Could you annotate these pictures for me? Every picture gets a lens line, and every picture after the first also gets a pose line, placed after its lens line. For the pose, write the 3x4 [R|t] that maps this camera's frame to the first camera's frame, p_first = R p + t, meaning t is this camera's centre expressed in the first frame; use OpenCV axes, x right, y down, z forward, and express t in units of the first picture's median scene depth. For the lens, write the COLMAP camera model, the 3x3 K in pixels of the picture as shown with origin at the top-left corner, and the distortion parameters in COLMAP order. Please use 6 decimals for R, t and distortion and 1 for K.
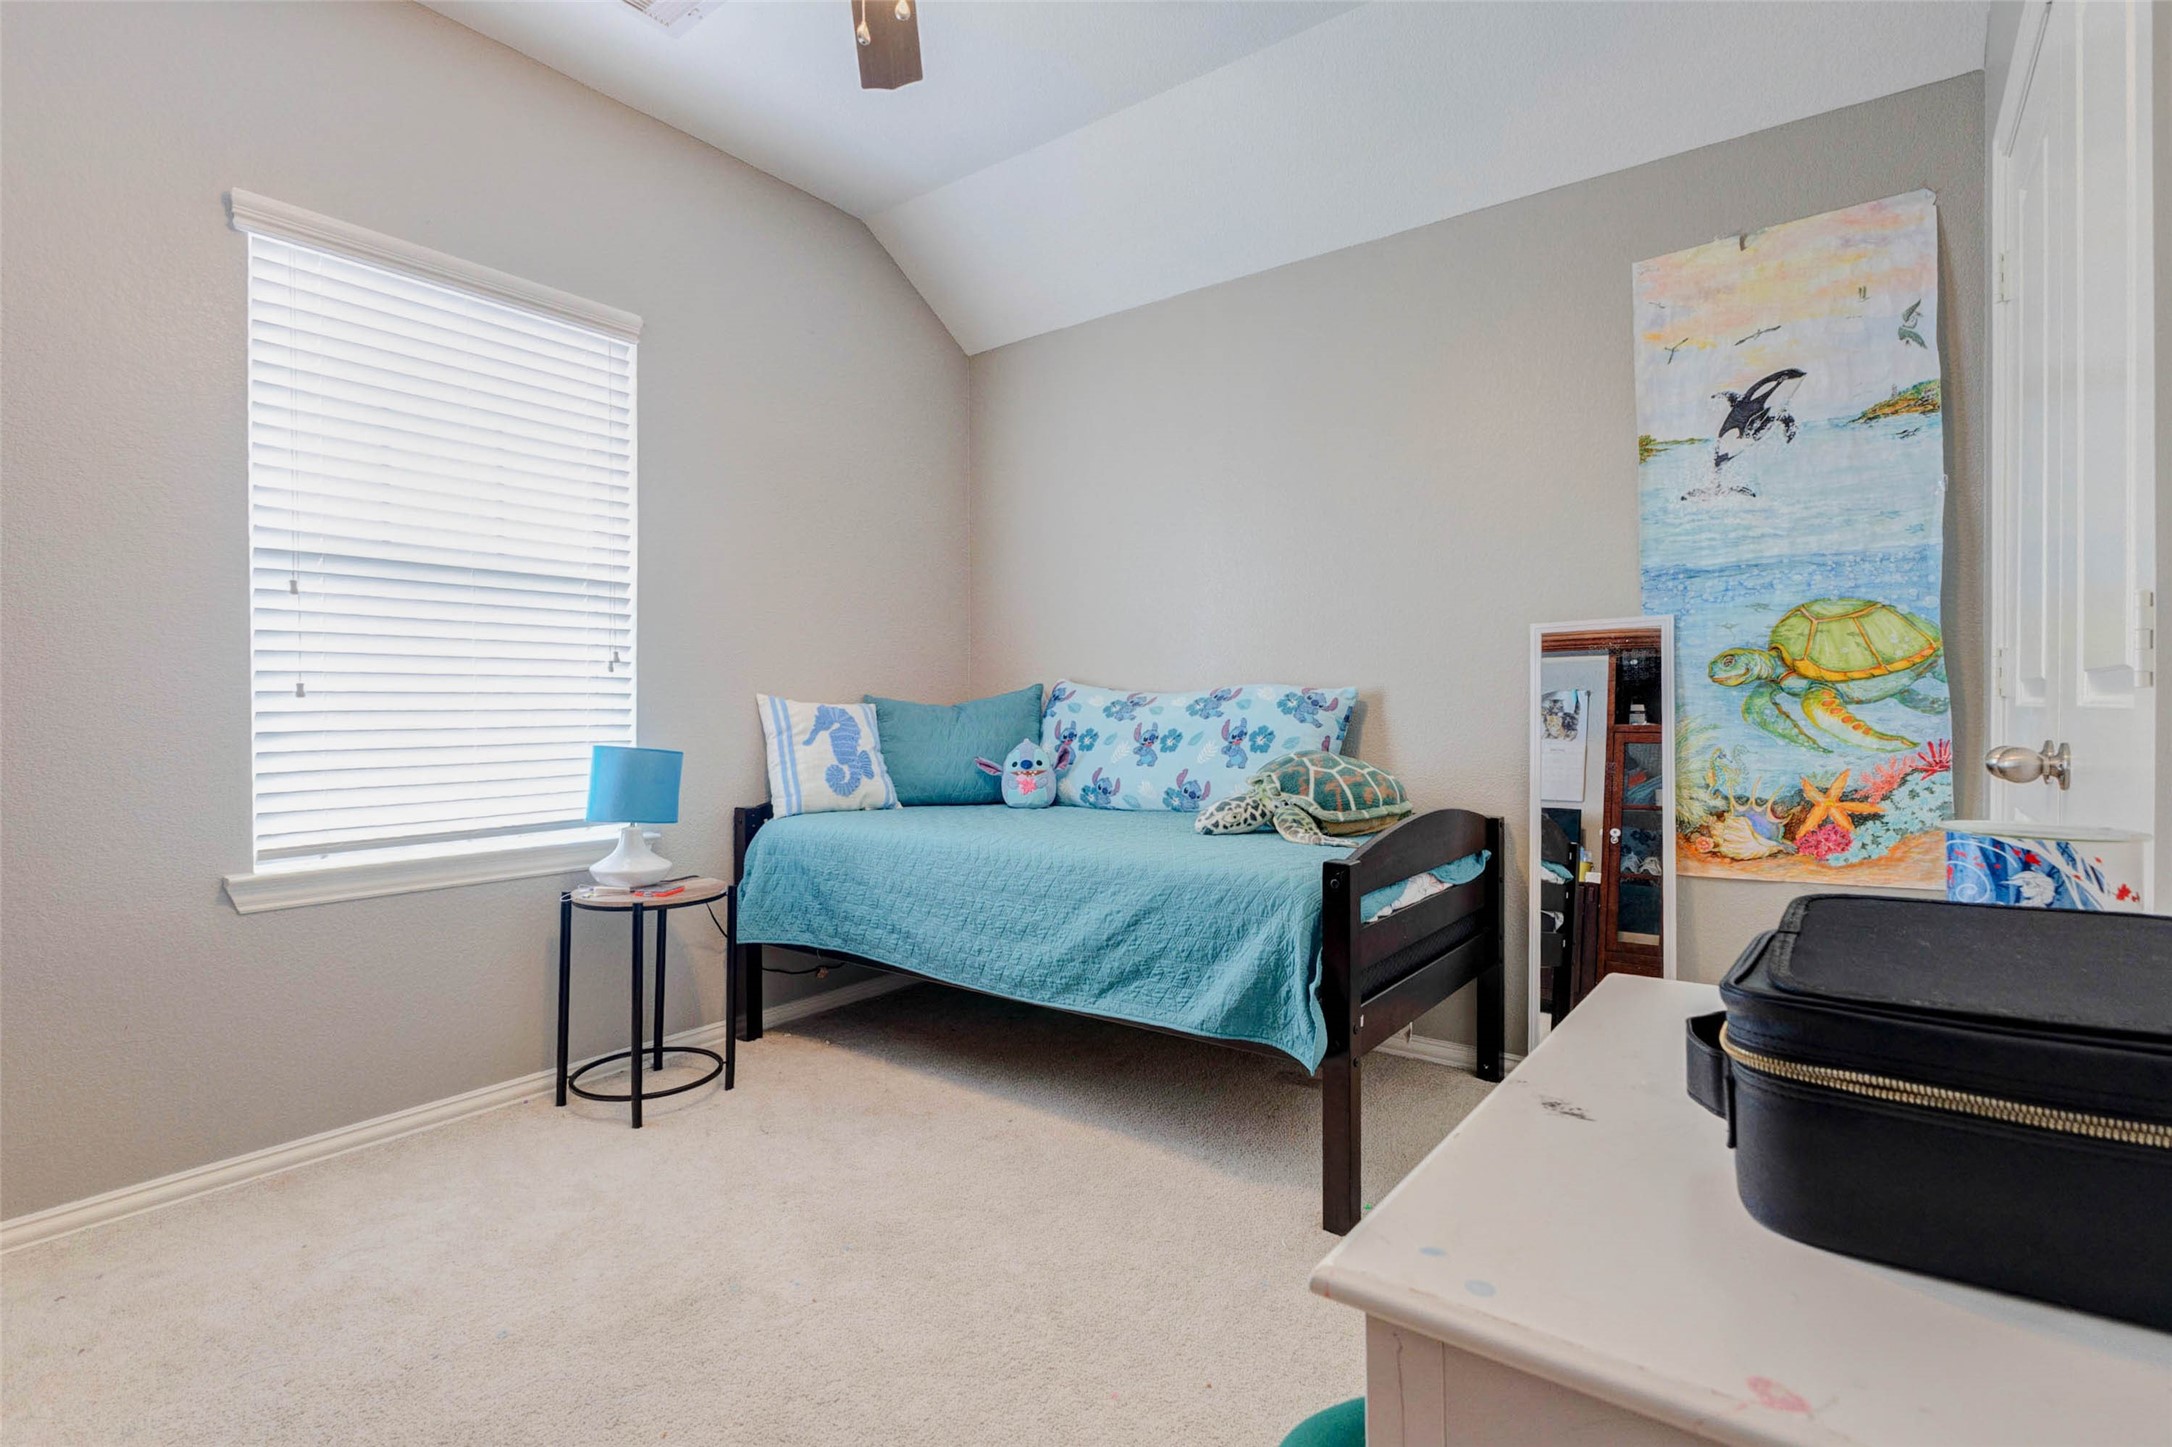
lens RADIAL K [[993.9, 0, 1089.3], [0, 993.9, 719.4], [0, 0, 1]] dist [-0.004657, -0.000137]
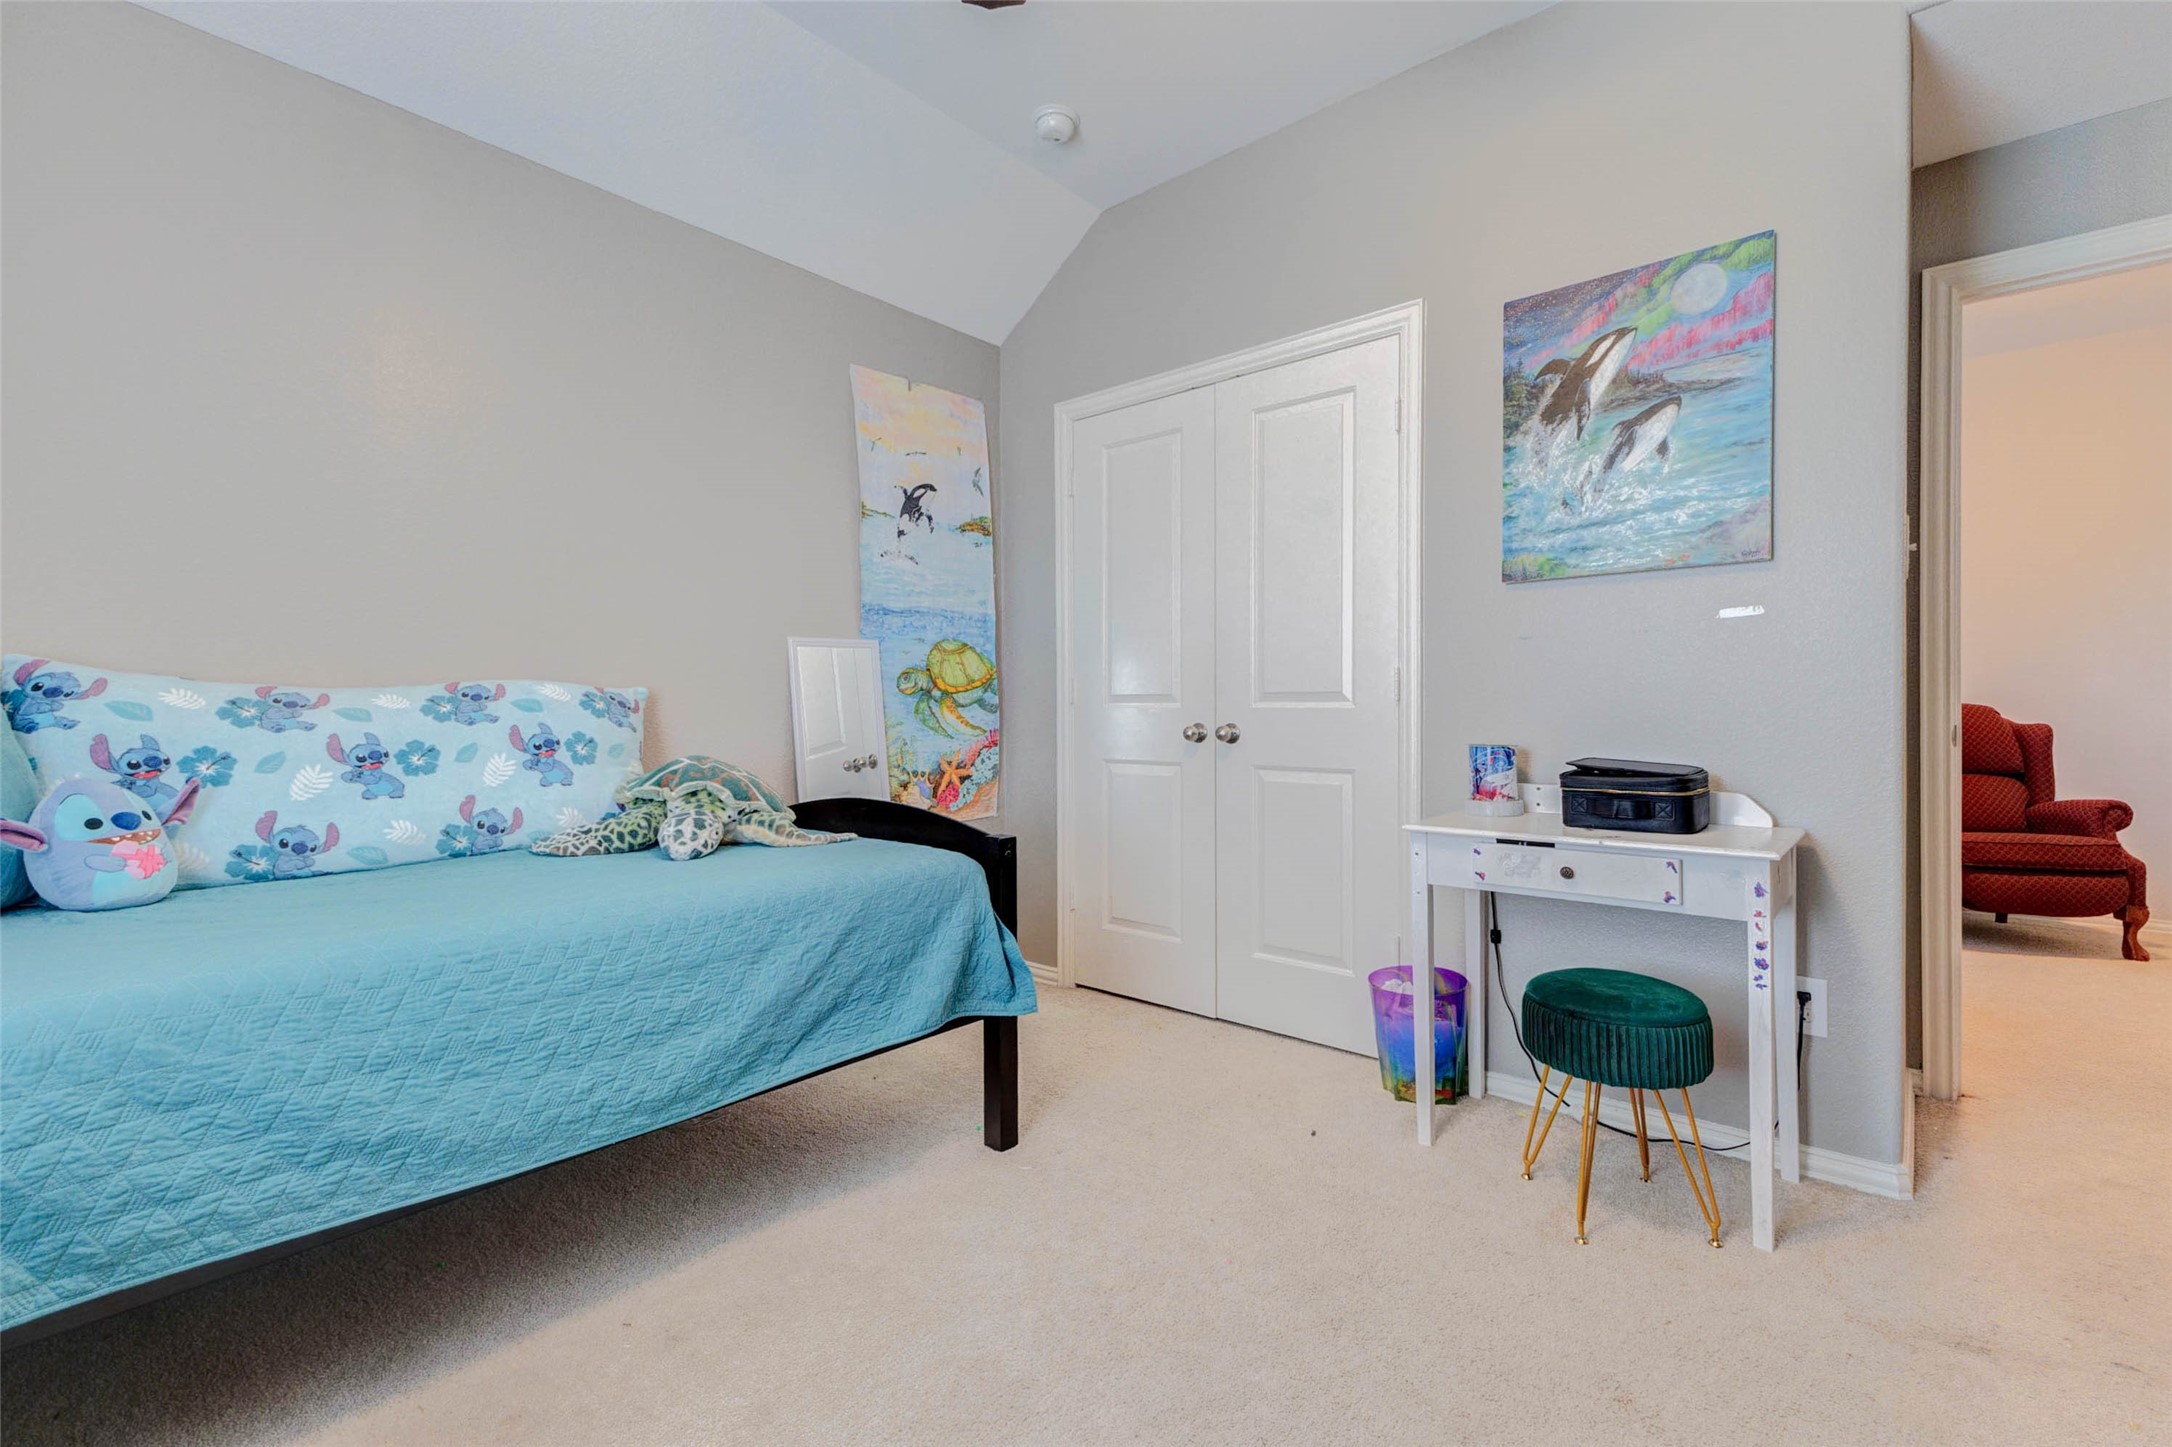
lens RADIAL K [[949.0, 0, 1089.4], [0, 949.0, 720.1], [0, 0, 1]] dist [0.008212, -0.001166]
pose [[0.086276, -0.008342, 0.996236, -0.709600], [0.016569, 0.999839, 0.006938, -0.001982], [-0.996133, 0.015908, 0.086400, 0.643555]]
